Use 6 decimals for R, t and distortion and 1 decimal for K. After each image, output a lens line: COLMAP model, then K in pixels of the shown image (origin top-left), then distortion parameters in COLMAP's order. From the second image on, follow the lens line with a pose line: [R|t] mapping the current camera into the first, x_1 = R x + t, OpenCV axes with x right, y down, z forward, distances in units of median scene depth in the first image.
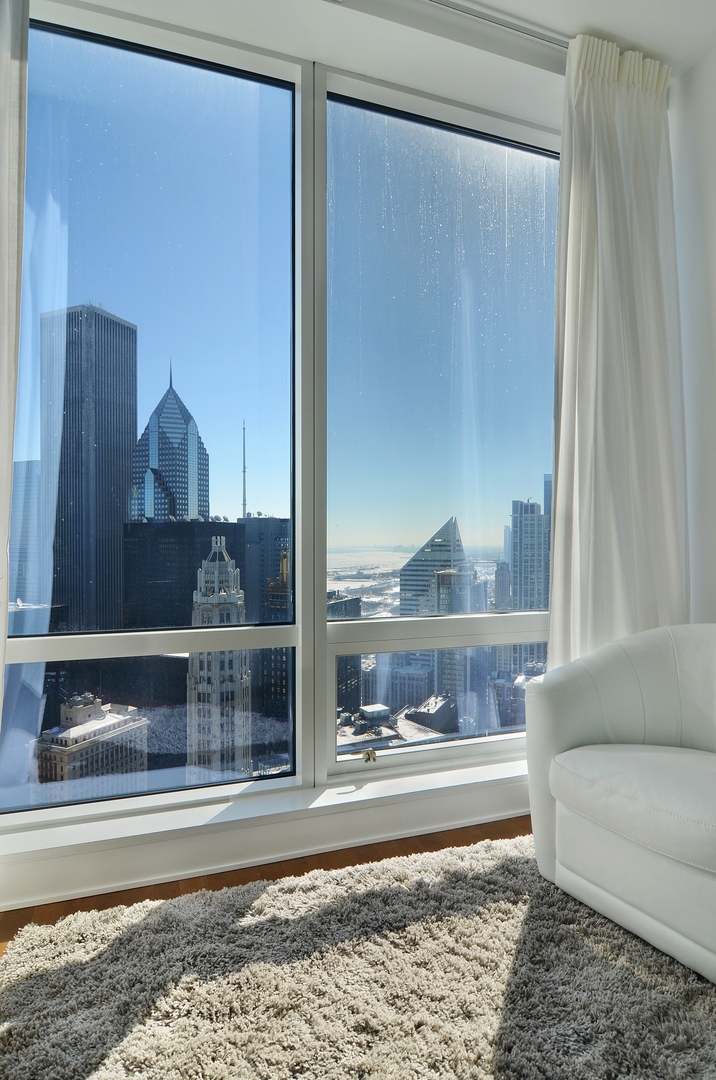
lens RADIAL K [[606.1, 0, 370.7], [0, 606.1, 543.0], [0, 0, 1]] dist [-0.016958, 0.000110]
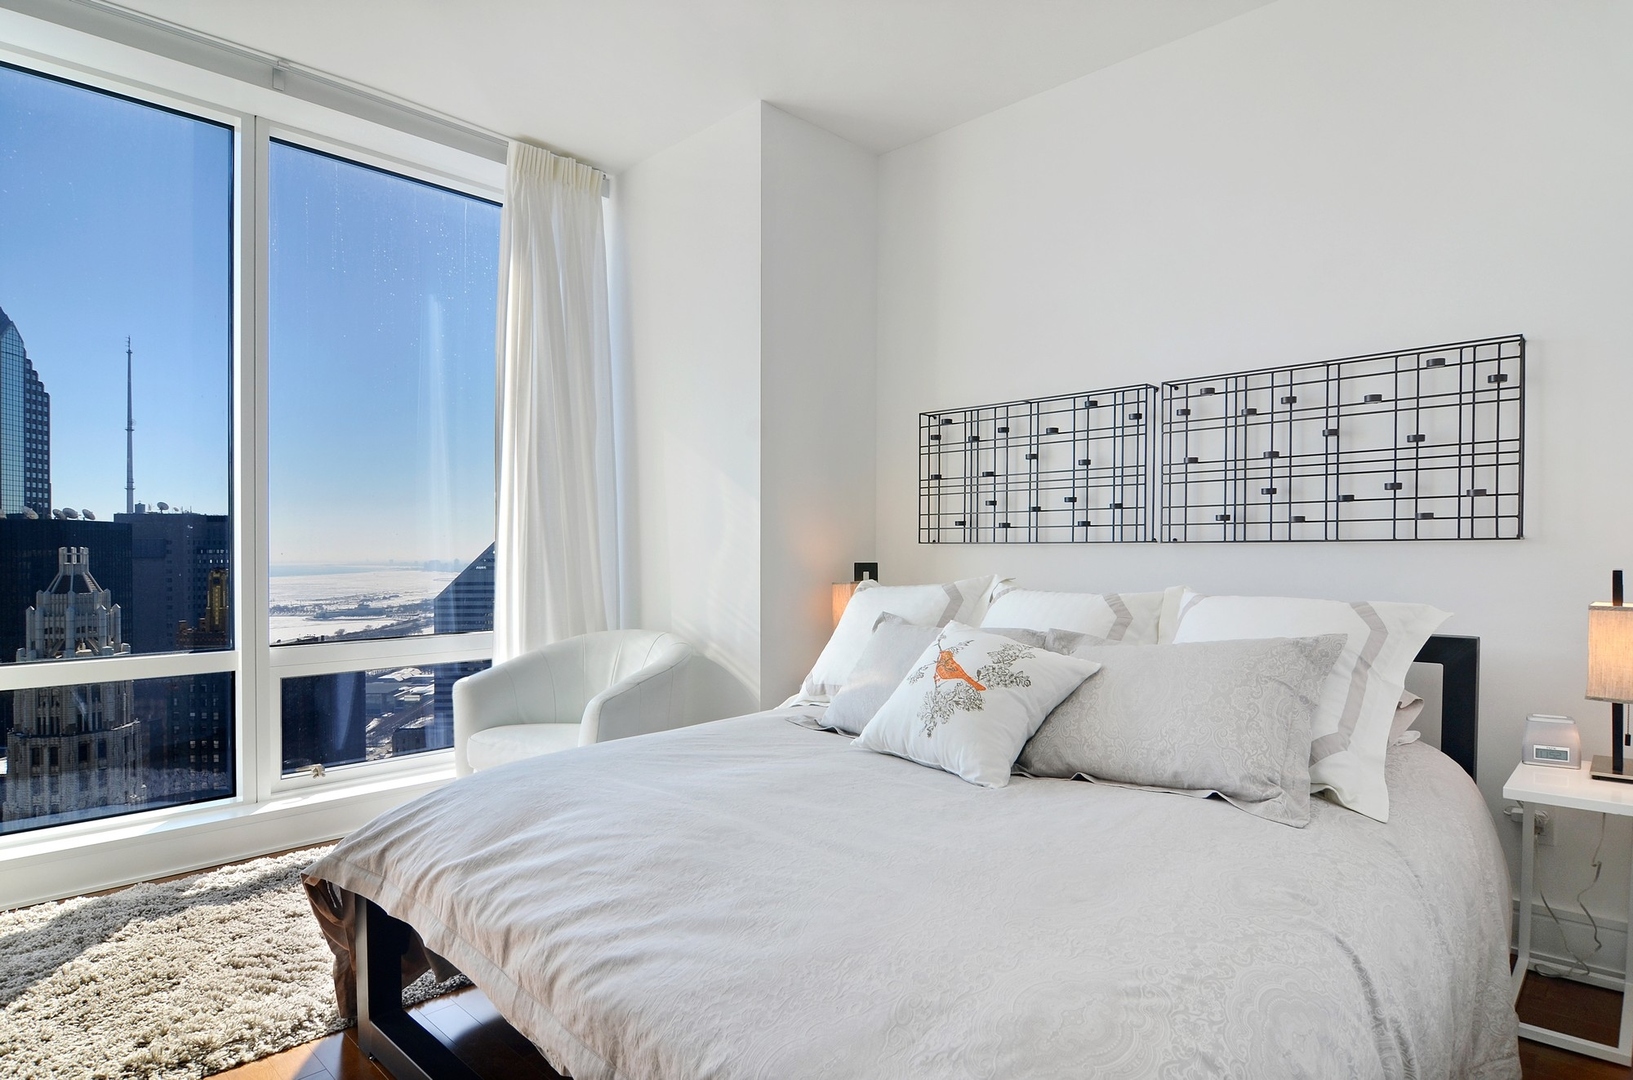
lens RADIAL K [[893.6, 0, 819.2], [0, 893.6, 546.7], [0, 0, 1]] dist [-0.003905, -0.008275]
pose [[0.898554, -0.003144, 0.438853, 0.104692], [0.007154, 0.999946, -0.007484, -0.023603], [-0.438806, 0.009865, 0.898528, -0.804564]]
